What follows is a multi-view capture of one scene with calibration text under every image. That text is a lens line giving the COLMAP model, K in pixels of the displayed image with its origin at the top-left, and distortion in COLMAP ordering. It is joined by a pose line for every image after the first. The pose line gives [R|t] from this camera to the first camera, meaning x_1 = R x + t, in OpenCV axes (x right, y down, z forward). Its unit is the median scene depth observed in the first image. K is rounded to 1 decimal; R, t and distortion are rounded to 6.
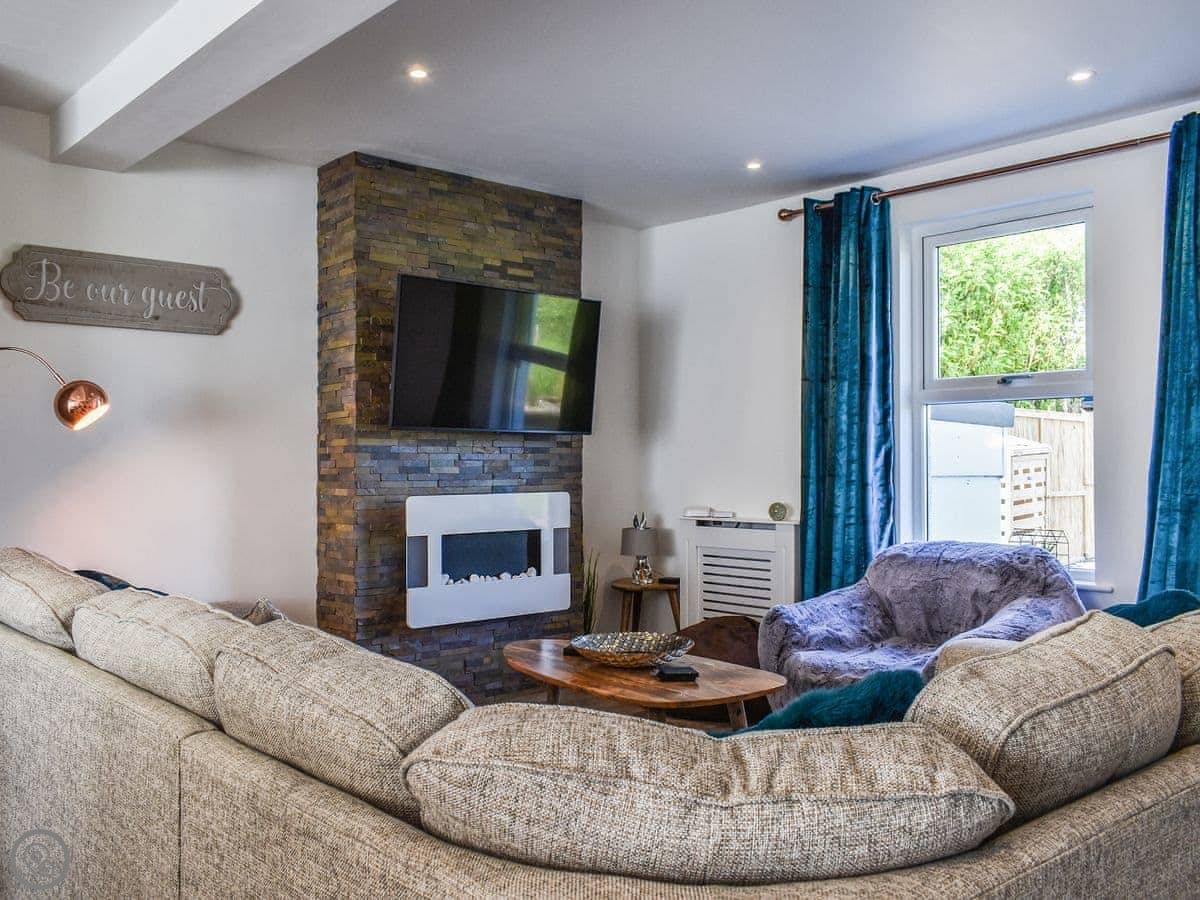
lens RADIAL K [[1037.7, 0, 538.0], [0, 1037.7, 451.8], [0, 0, 1]] dist [-0.007471, -0.008054]
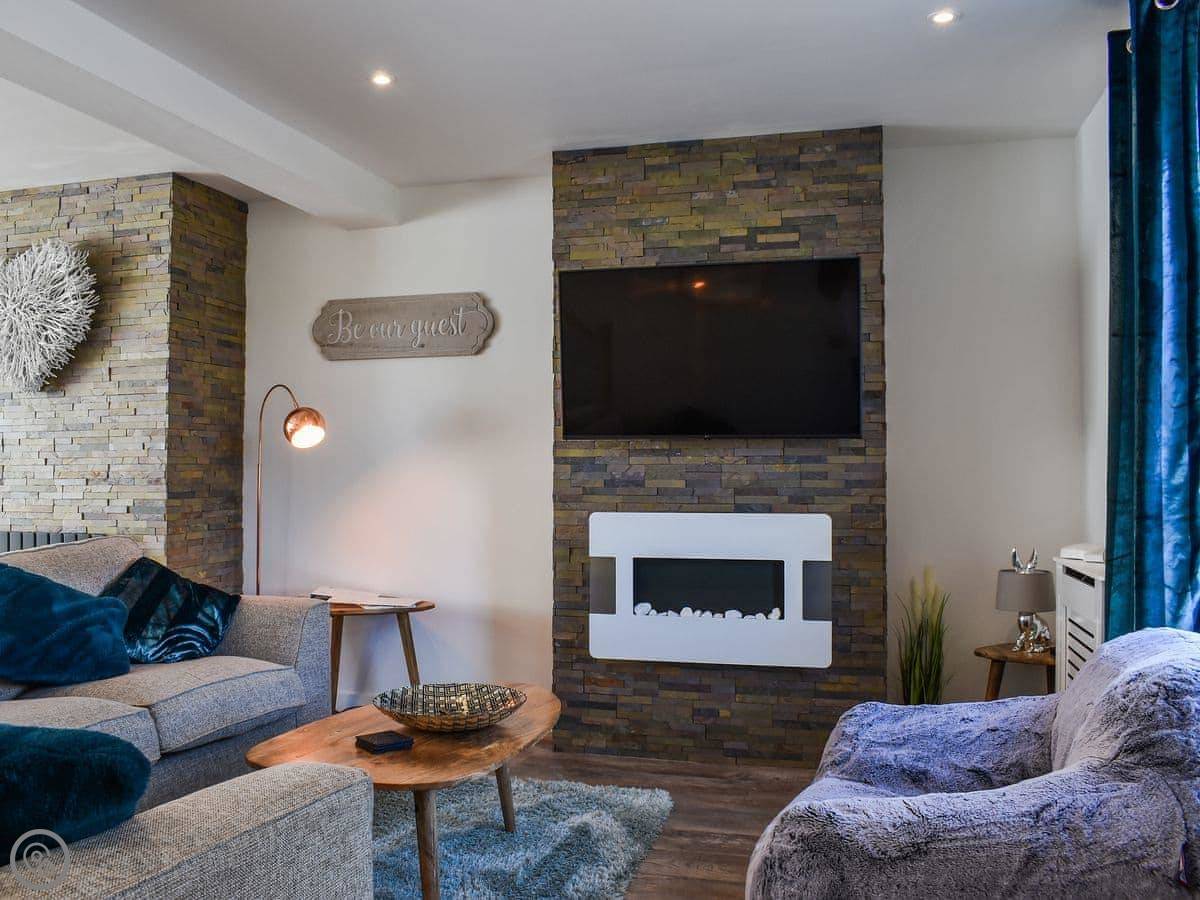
lens RADIAL K [[1046.9, 0, 674.1], [0, 1046.9, 451.1], [0, 0, 1]] dist [-0.097316, 0.011846]
pose [[0.589415, -0.015360, -0.807684, 0.612903], [0.008680, 0.999882, -0.012681, 0.001360], [0.807784, 0.000464, 0.589479, 0.484169]]
